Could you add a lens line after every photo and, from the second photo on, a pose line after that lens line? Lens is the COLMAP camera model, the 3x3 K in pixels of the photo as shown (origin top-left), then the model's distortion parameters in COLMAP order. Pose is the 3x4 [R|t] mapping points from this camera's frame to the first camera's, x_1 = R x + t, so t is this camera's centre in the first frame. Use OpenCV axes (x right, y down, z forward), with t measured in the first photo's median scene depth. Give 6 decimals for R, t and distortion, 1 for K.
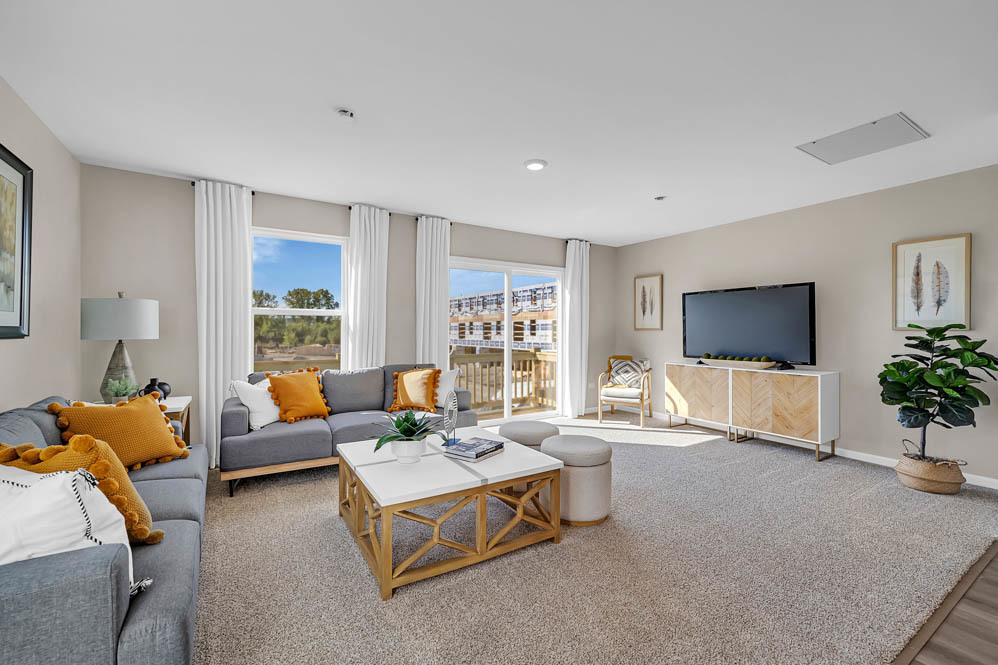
lens RADIAL K [[413.6, 0, 495.2], [0, 413.6, 331.9], [0, 0, 1]] dist [0.001817, -0.000010]
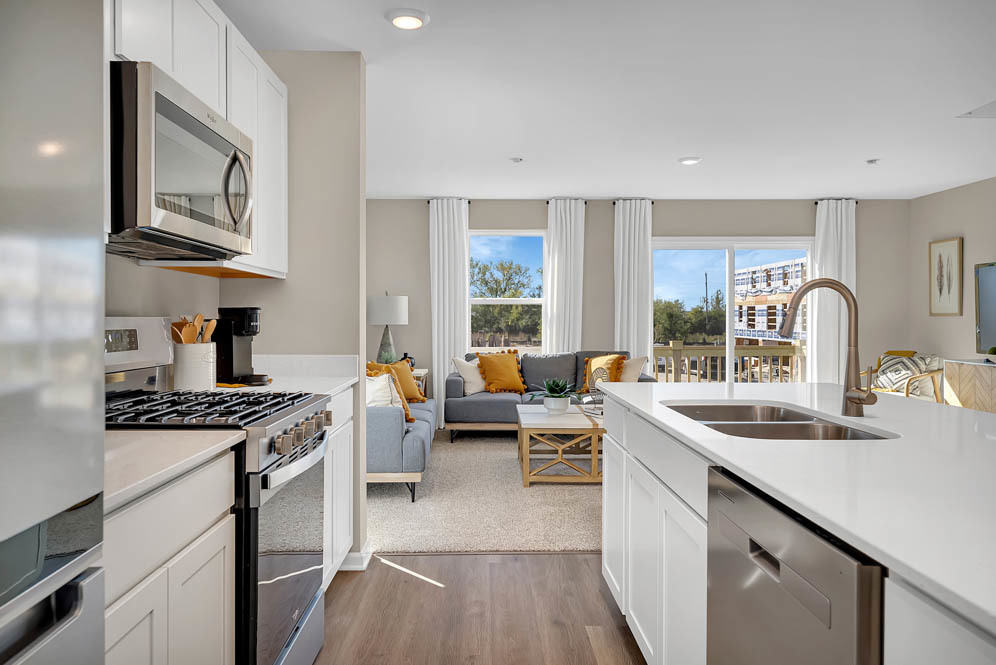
lens RADIAL K [[666.0, 0, 483.5], [0, 666.0, 326.4], [0, 0, 1]] dist [0.000925, -0.001180]
pose [[0.850404, 0.003446, -0.526120, 0.424120], [0.002081, 0.999949, 0.009912, 0.001595], [0.526127, -0.009524, 0.850353, -0.564387]]
